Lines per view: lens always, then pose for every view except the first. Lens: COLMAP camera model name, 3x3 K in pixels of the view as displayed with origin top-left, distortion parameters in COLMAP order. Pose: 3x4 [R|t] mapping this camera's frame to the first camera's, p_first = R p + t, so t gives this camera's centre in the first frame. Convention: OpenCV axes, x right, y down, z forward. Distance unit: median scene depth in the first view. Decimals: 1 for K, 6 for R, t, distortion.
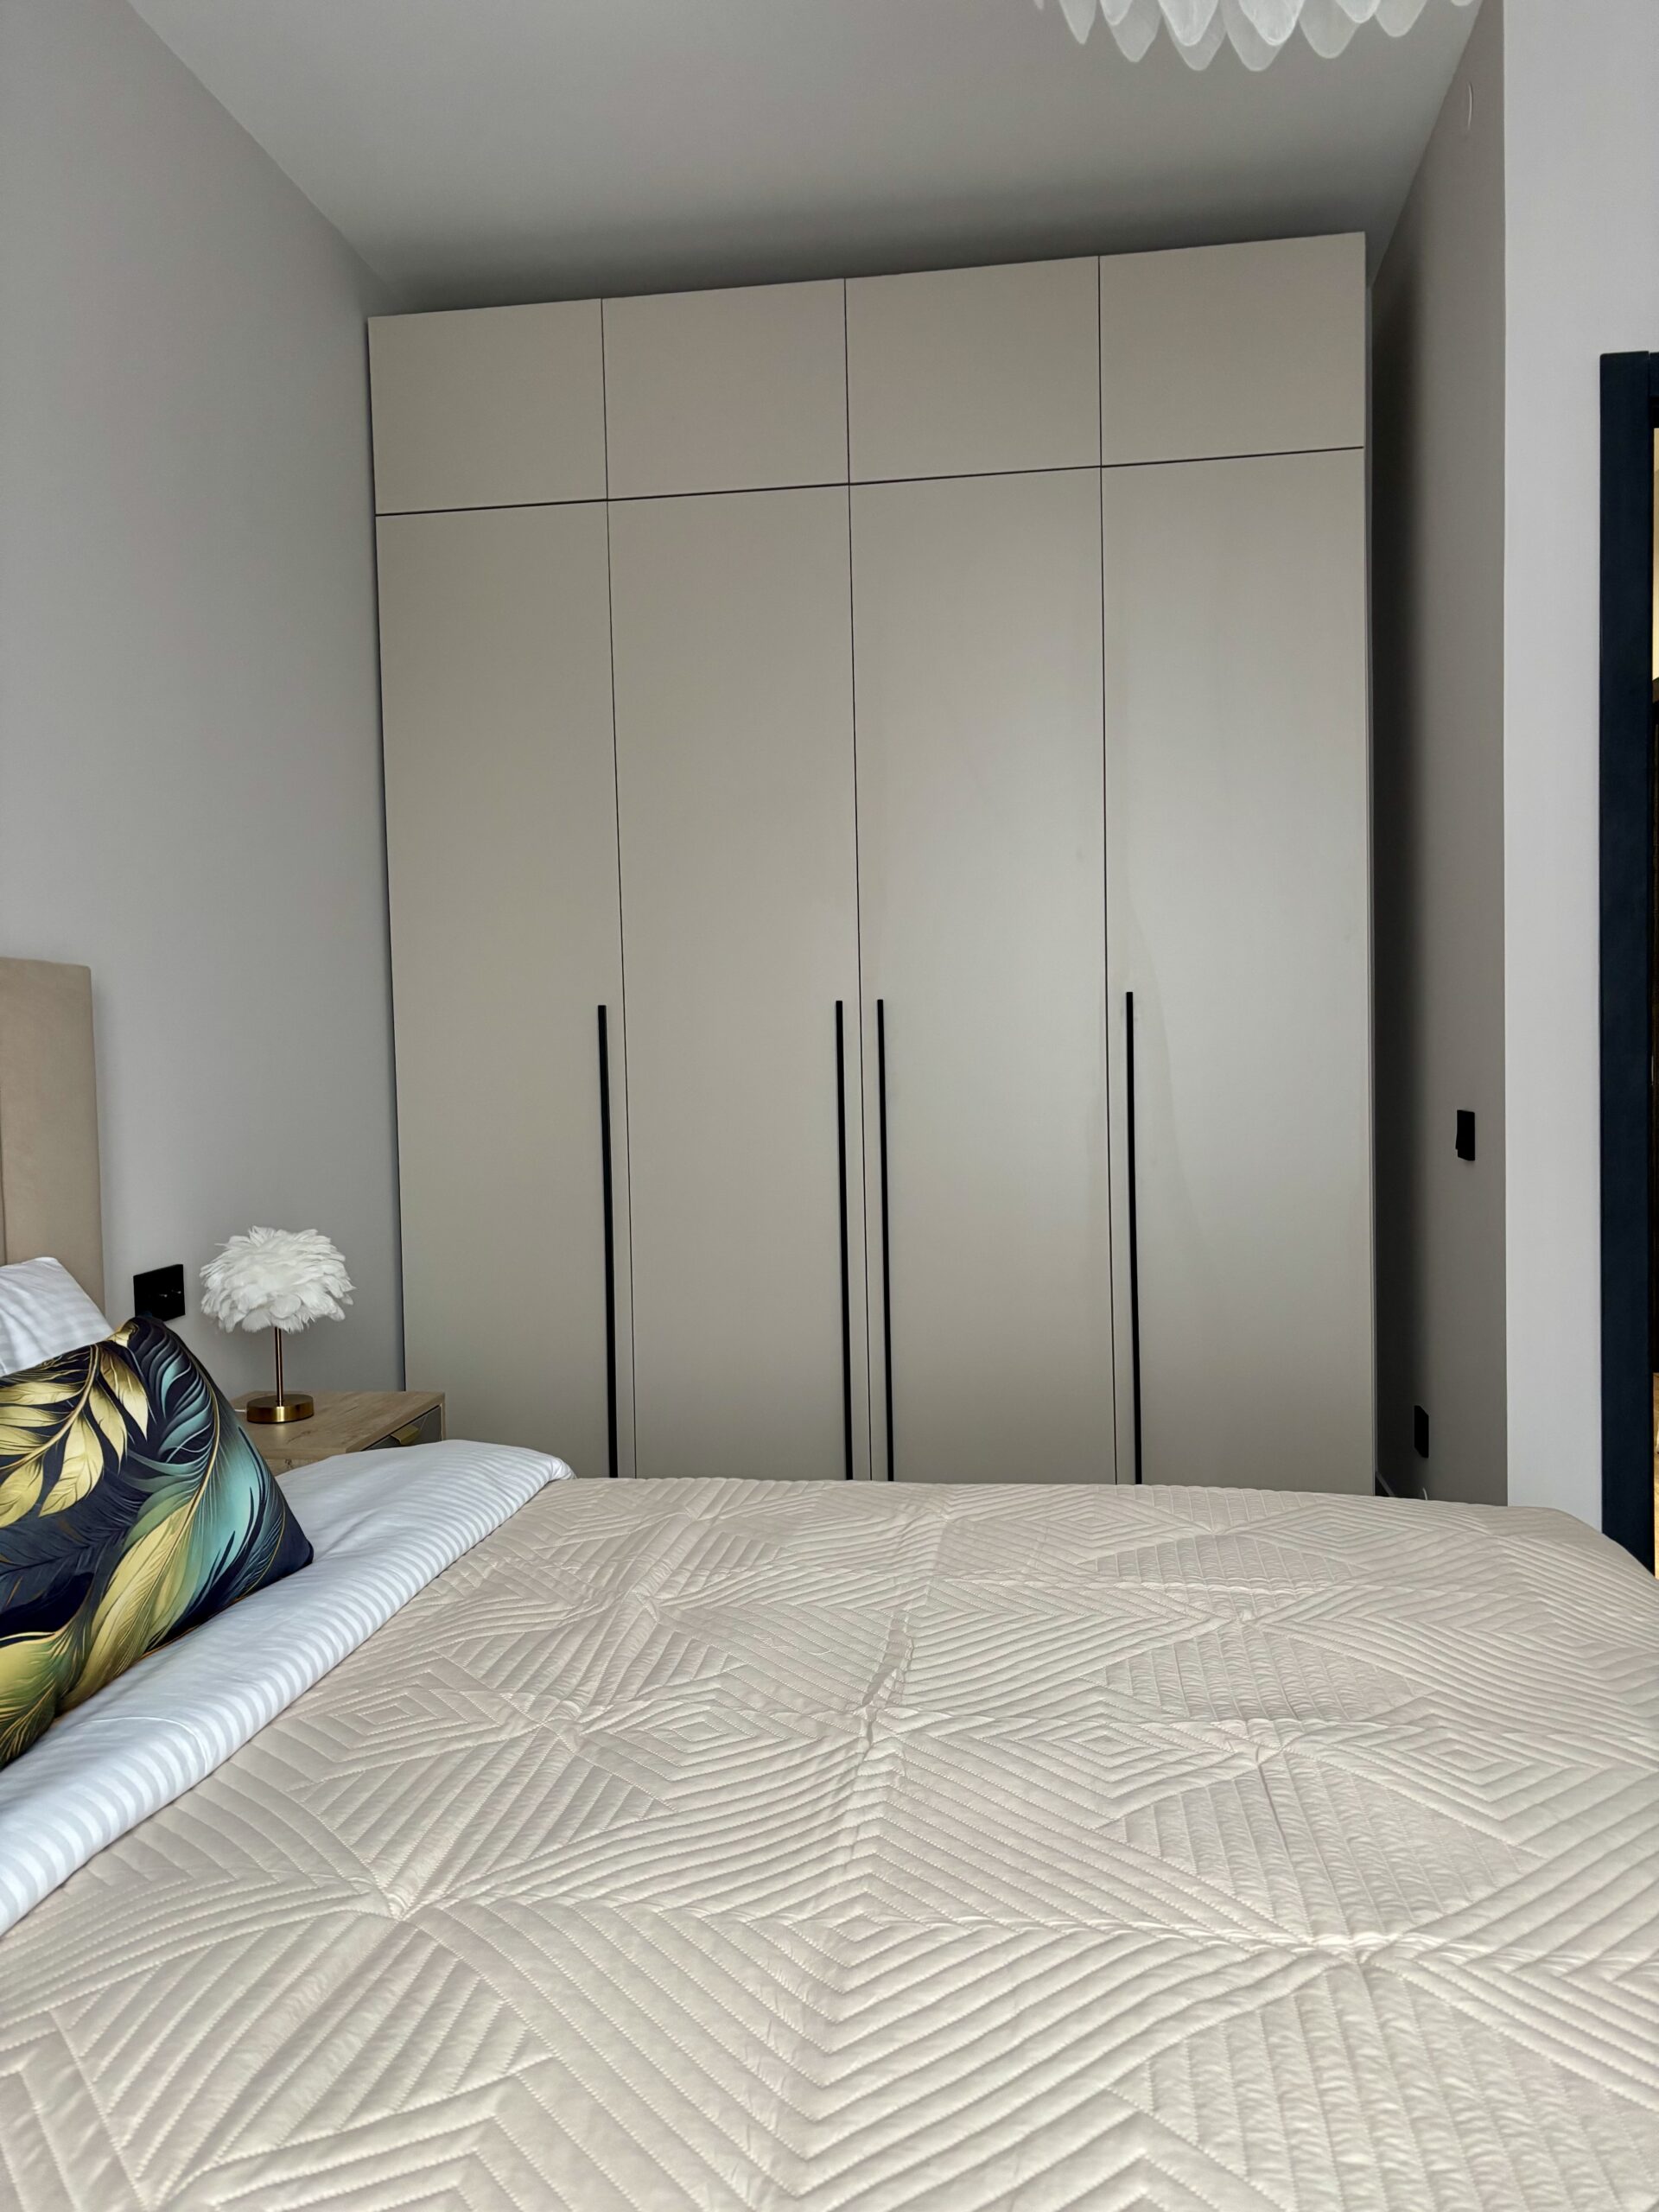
lens RADIAL K [[1627.7, 0, 829.5], [0, 1627.7, 1106.0], [0, 0, 1]] dist [0.020599, 0.000113]
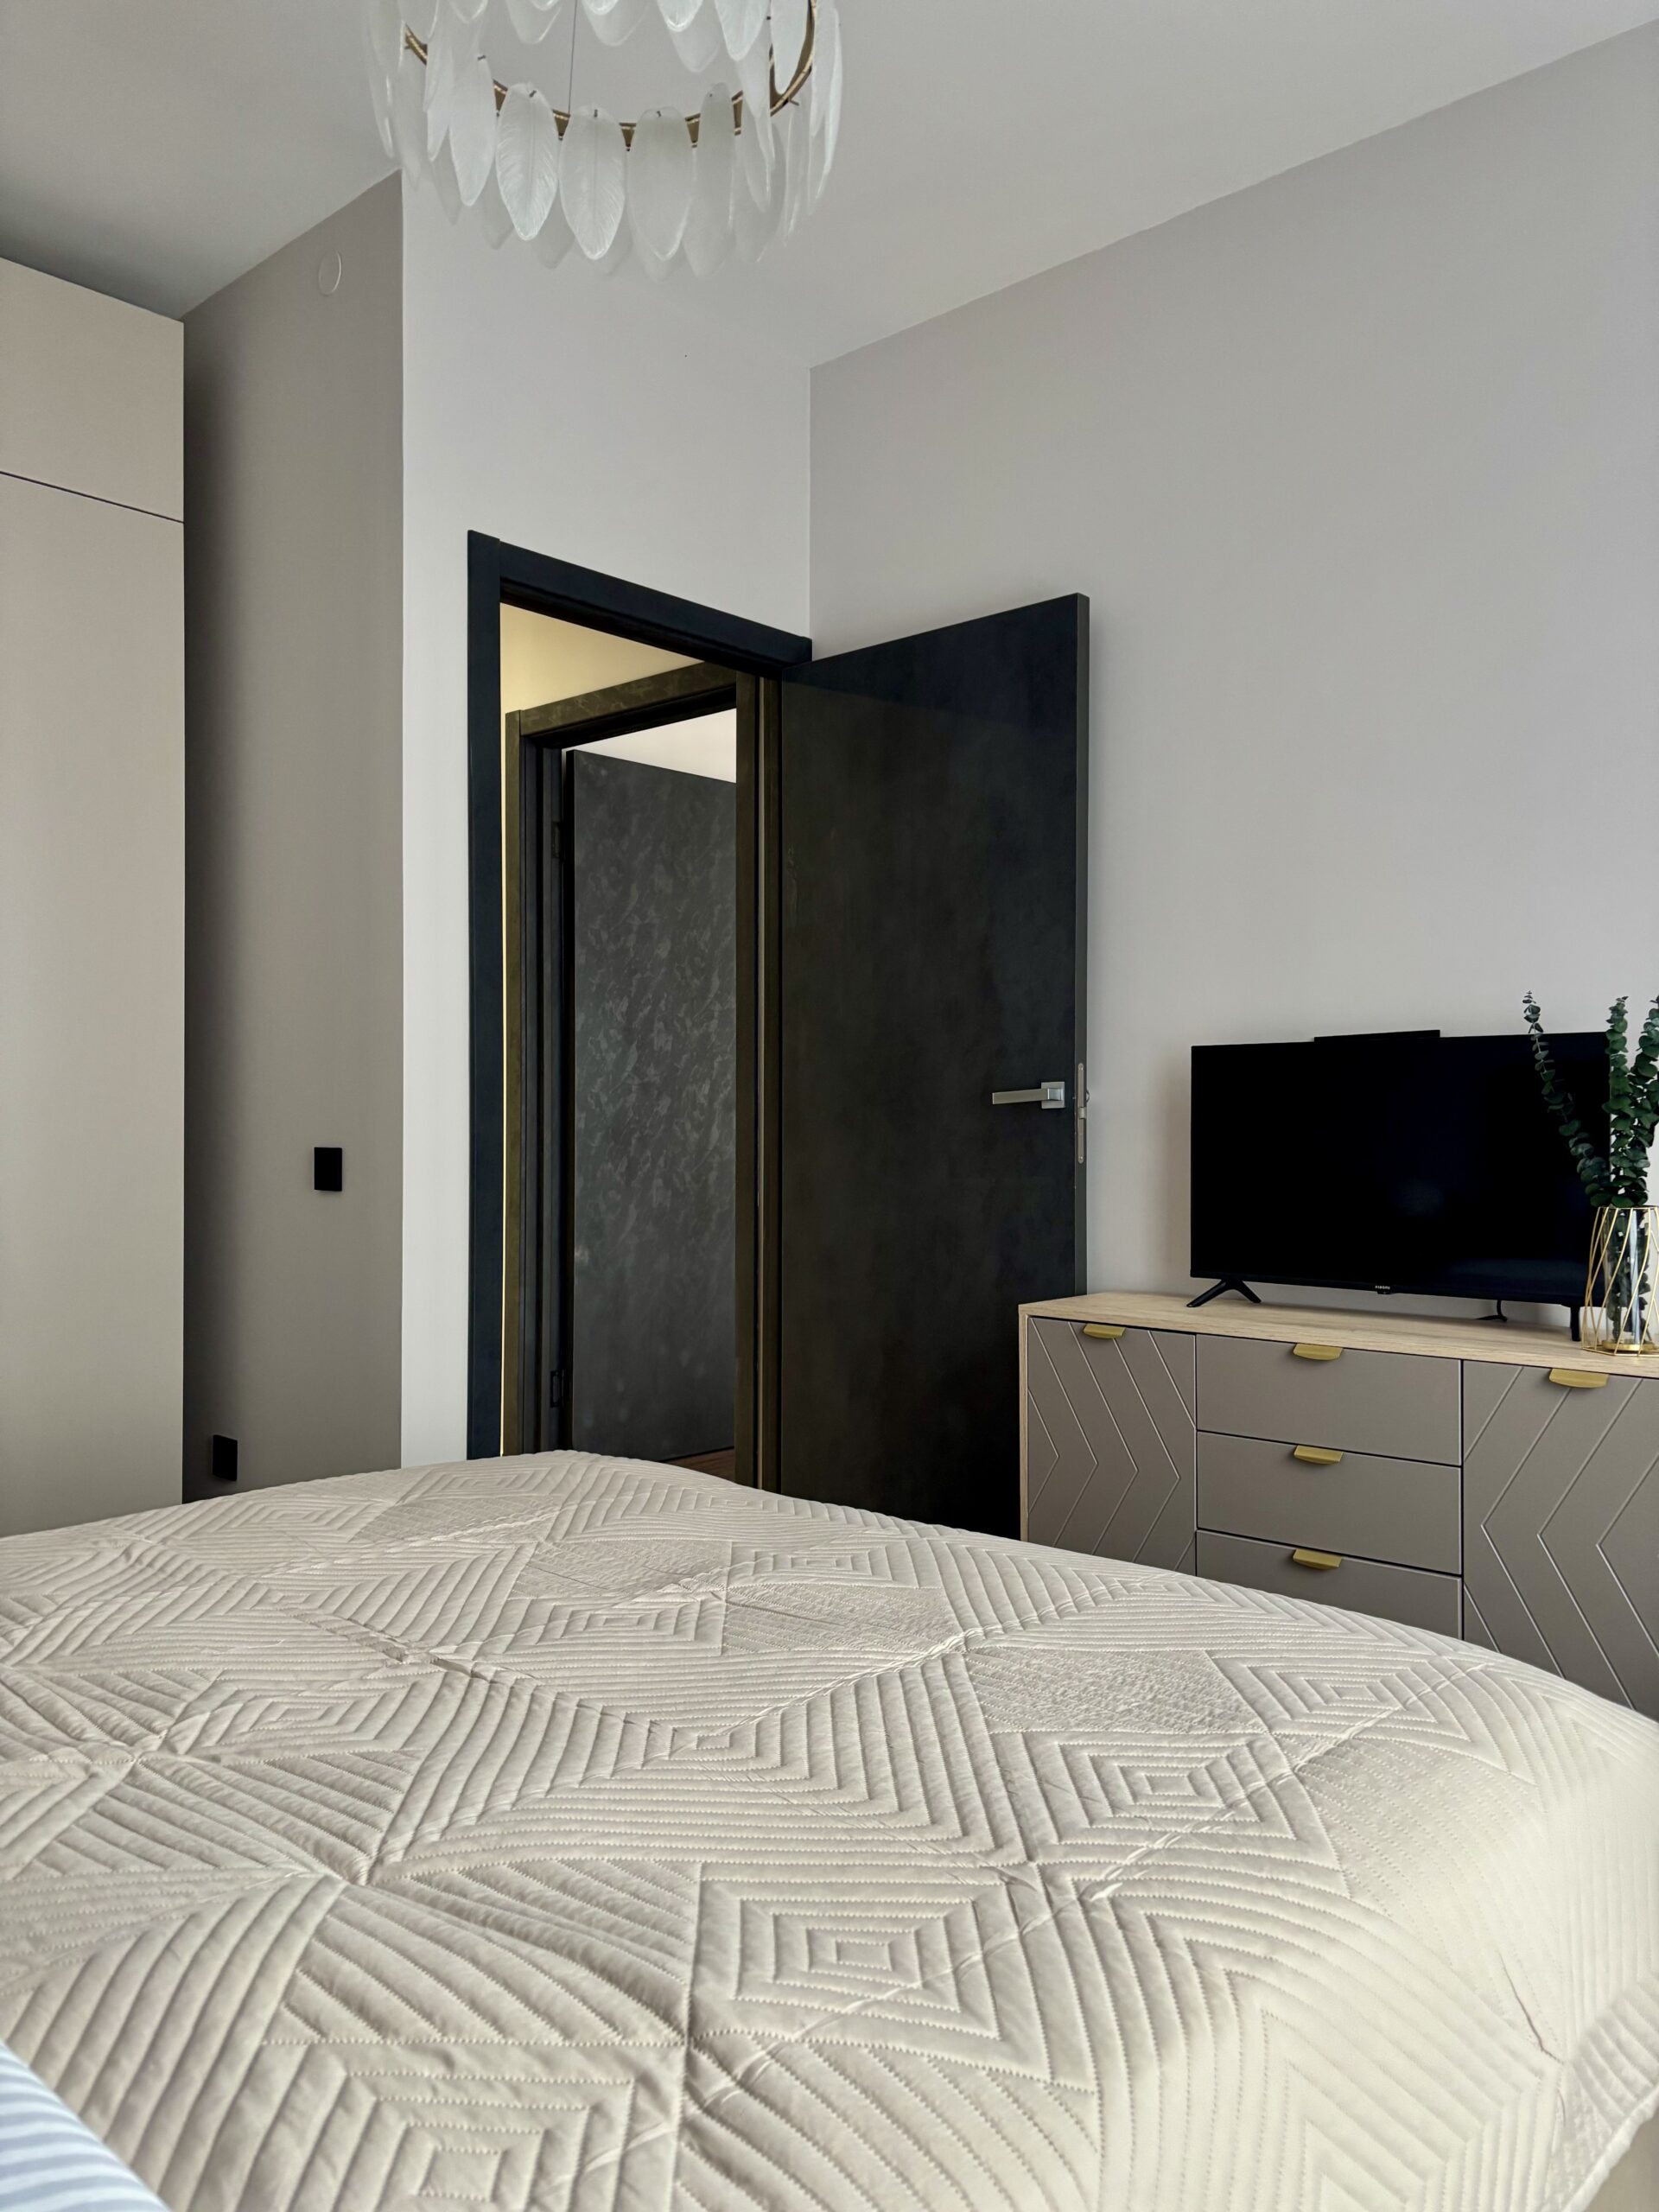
lens RADIAL K [[1627.7, 0, 829.5], [0, 1627.7, 1106.0], [0, 0, 1]] dist [0.020599, 0.000113]
pose [[0.585697, 0.029102, 0.810007, -0.613830], [0.014208, 0.998833, -0.046159, 0.061009], [-0.810405, 0.038544, 0.584600, 0.138778]]
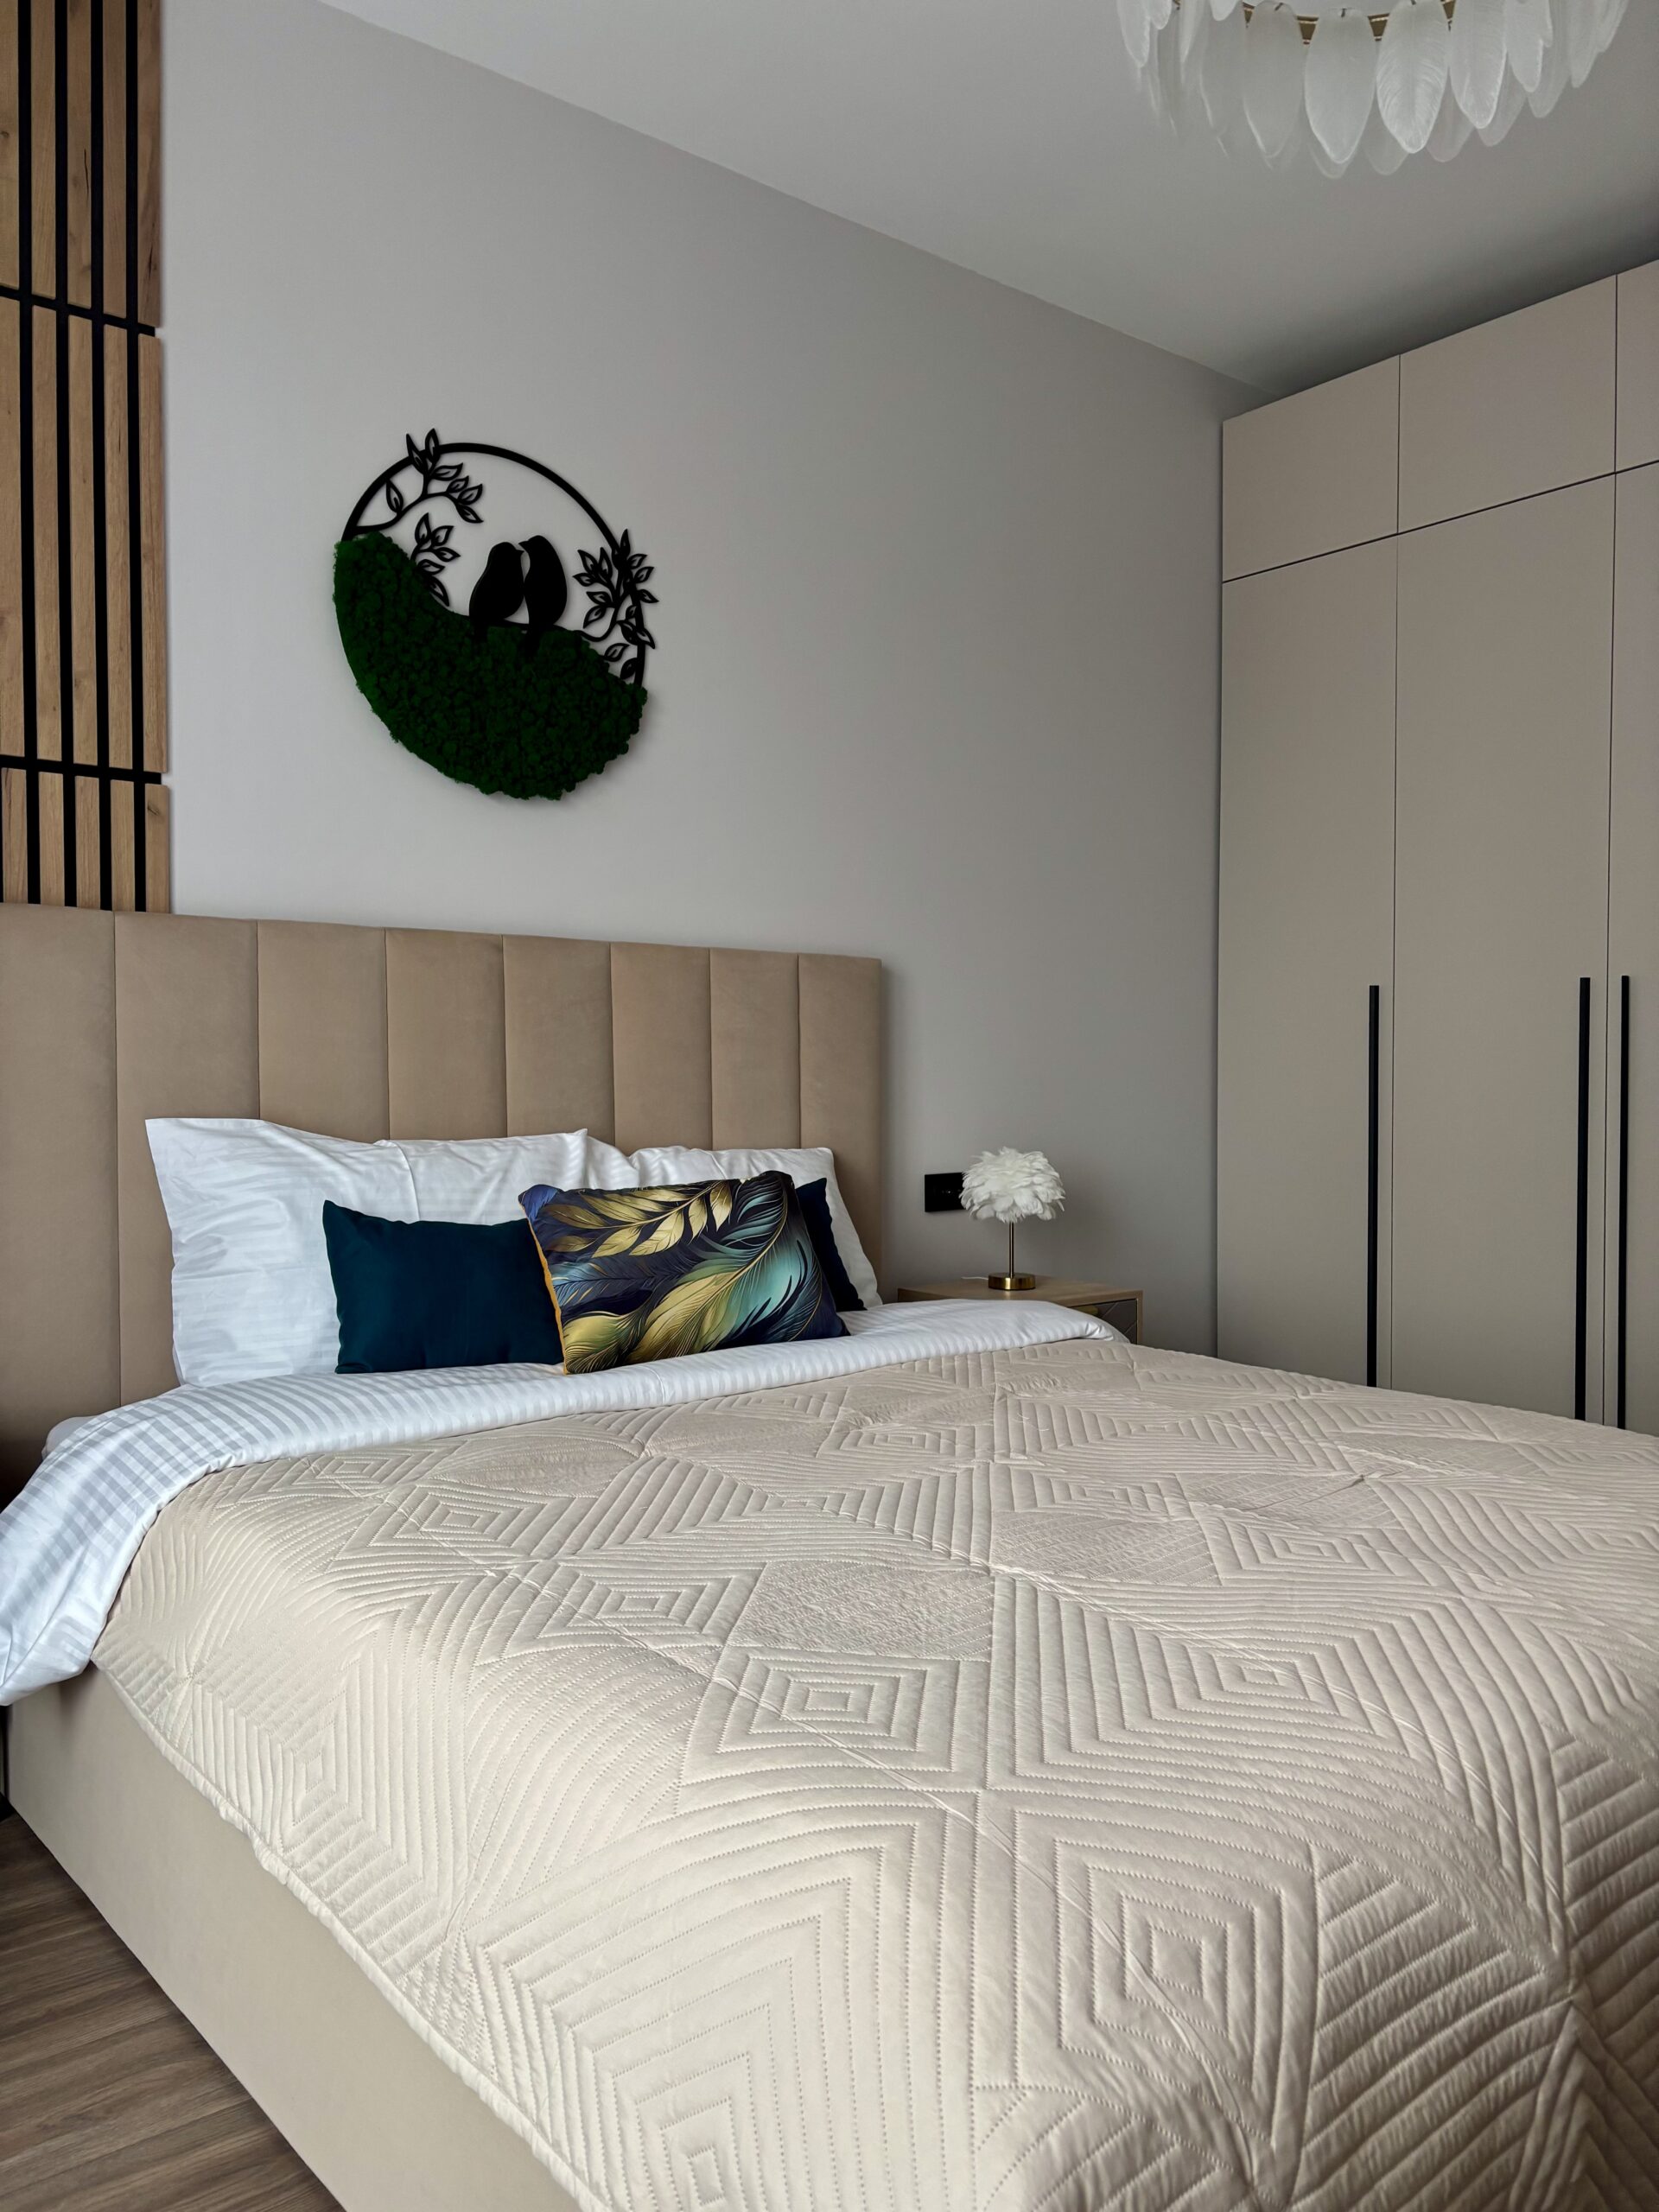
lens RADIAL K [[1599.7, 0, 829.5], [0, 1599.7, 1106.0], [0, 0, 1]] dist [0.000635, -0.007152]
pose [[0.728544, 0.040153, -0.683821, 0.779382], [-0.039787, 0.999076, 0.016275, 0.041265], [0.683843, 0.015350, 0.729468, -0.130542]]
